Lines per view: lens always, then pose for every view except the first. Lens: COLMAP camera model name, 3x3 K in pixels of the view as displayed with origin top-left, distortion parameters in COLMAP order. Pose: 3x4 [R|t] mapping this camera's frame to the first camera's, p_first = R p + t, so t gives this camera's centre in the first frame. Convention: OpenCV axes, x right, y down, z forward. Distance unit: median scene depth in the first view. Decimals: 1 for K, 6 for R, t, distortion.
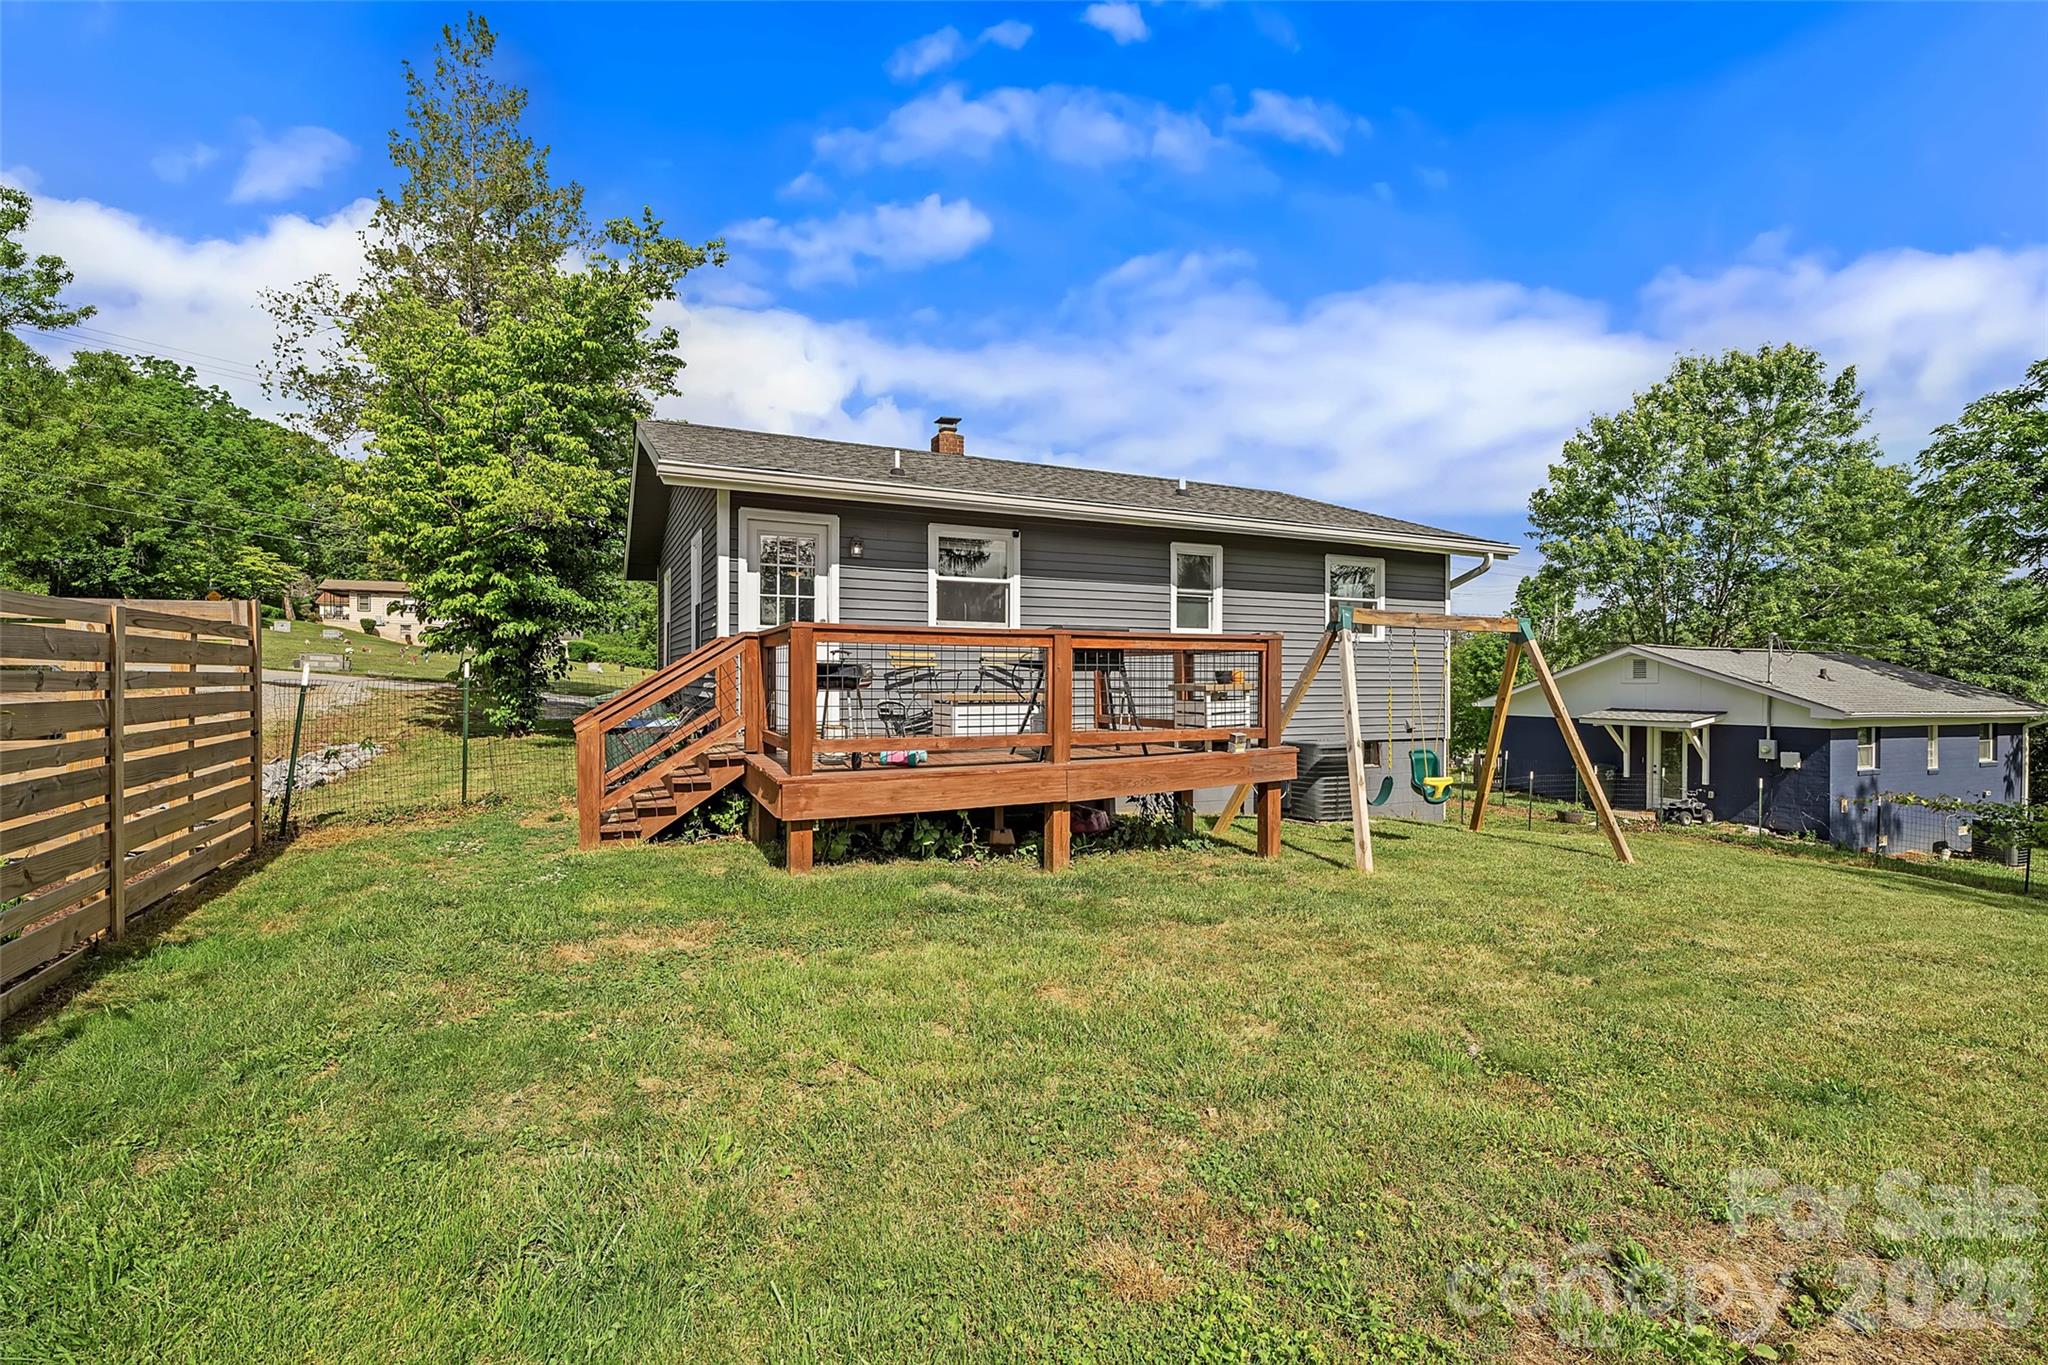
lens RADIAL K [[933.6, 0, 1028.5], [0, 933.6, 680.3], [0, 0, 1]] dist [-0.009088, 0.003116]
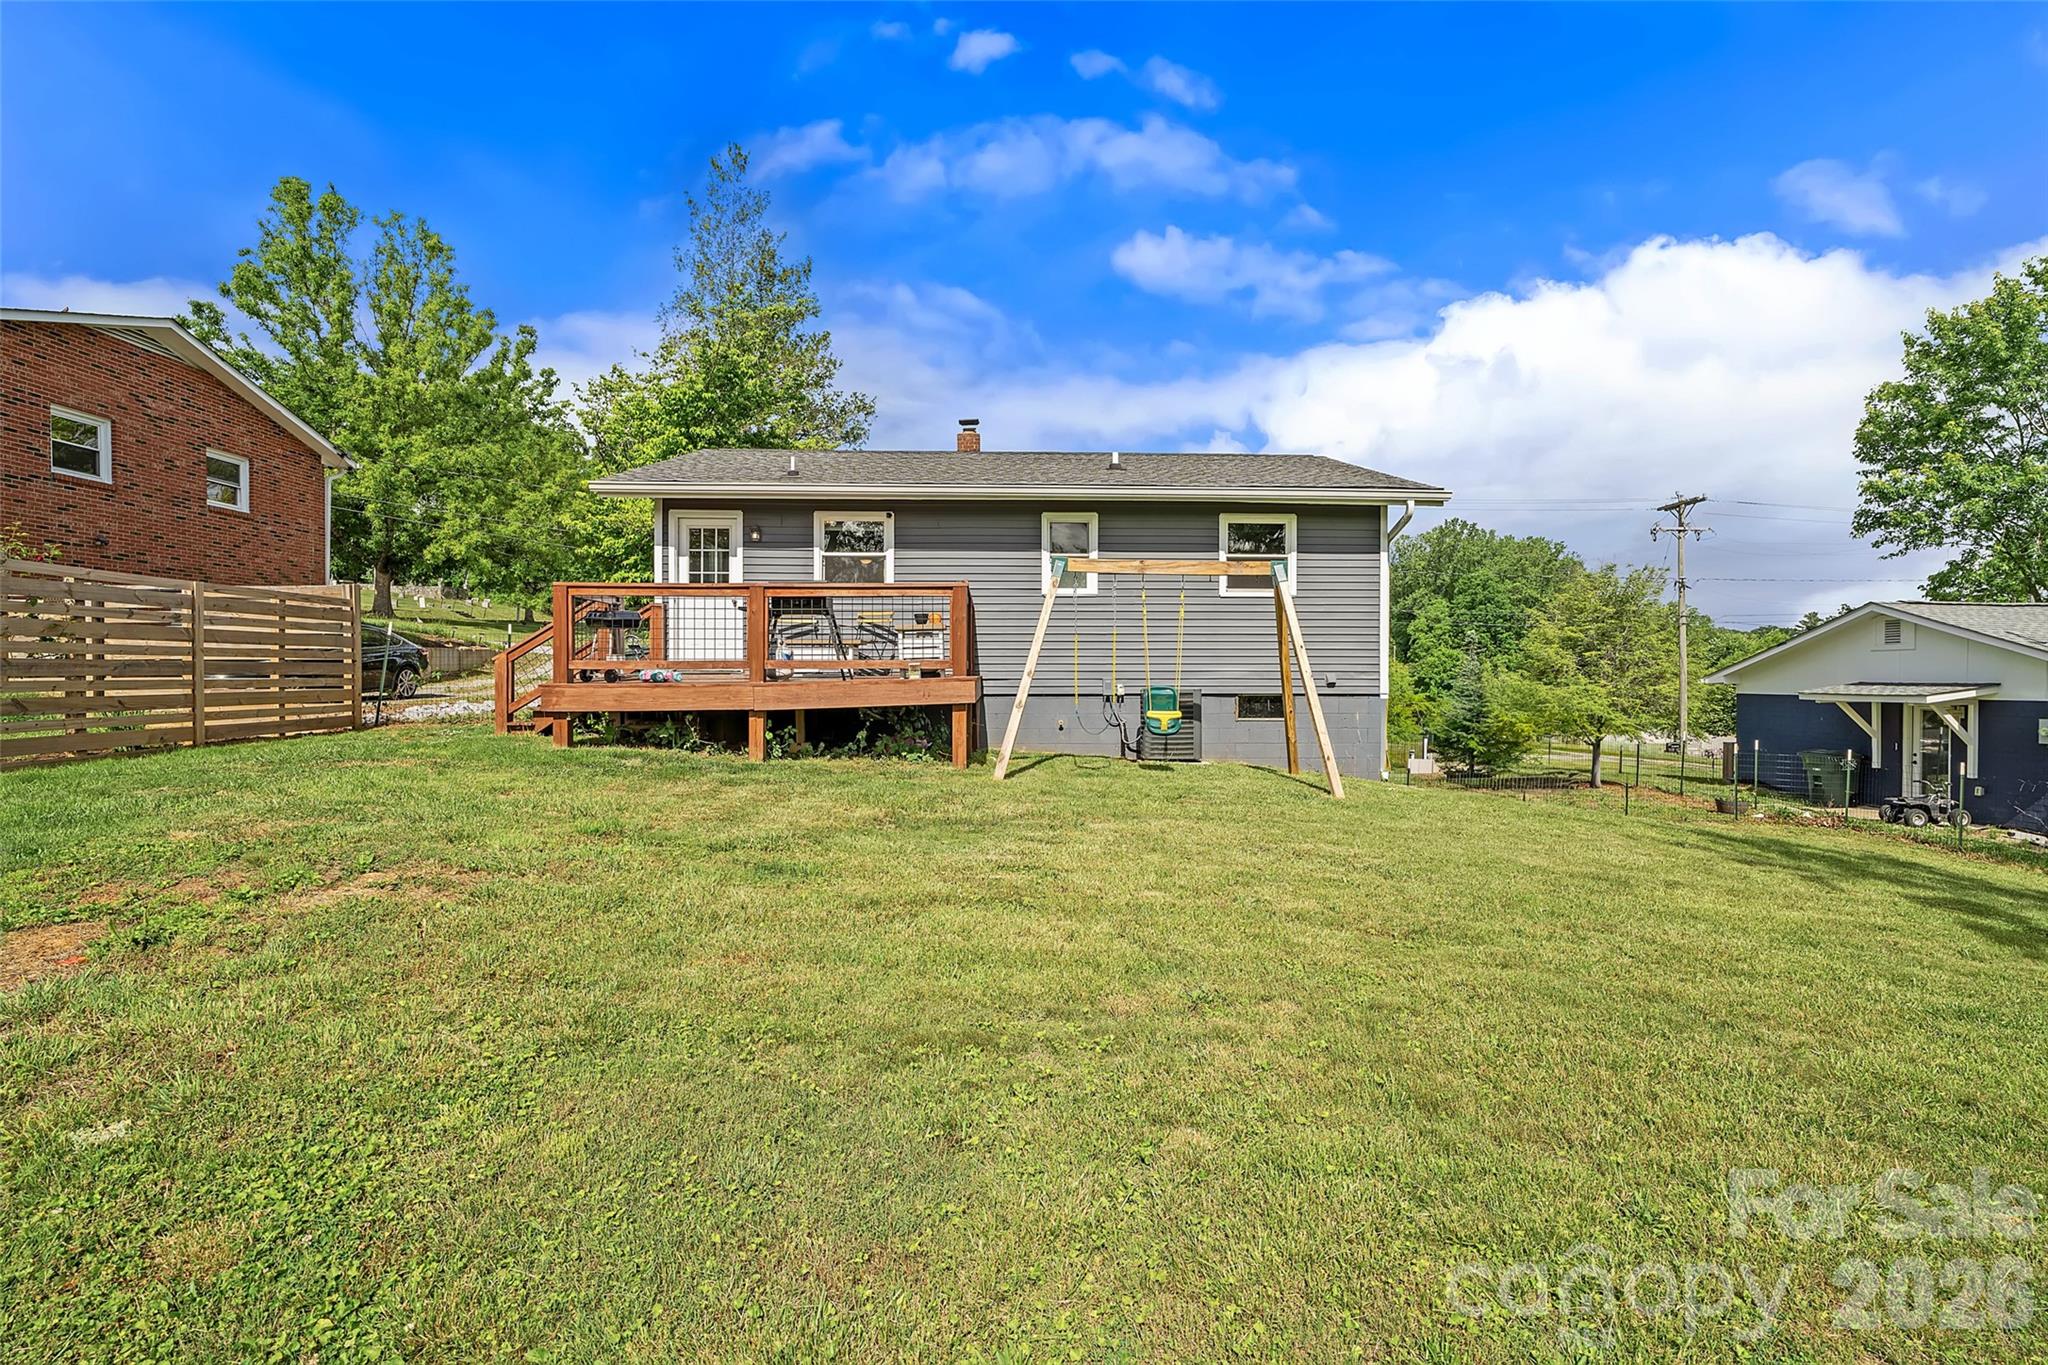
lens RADIAL K [[933.6, 0, 1017.1], [0, 933.6, 681.3], [0, 0, 1]] dist [-0.009088, 0.003116]
pose [[0.914337, 0.001225, -0.404953, 0.585199], [0.000761, 0.999988, 0.004742, 0.051500], [0.404954, -0.004644, 0.914325, -0.049185]]
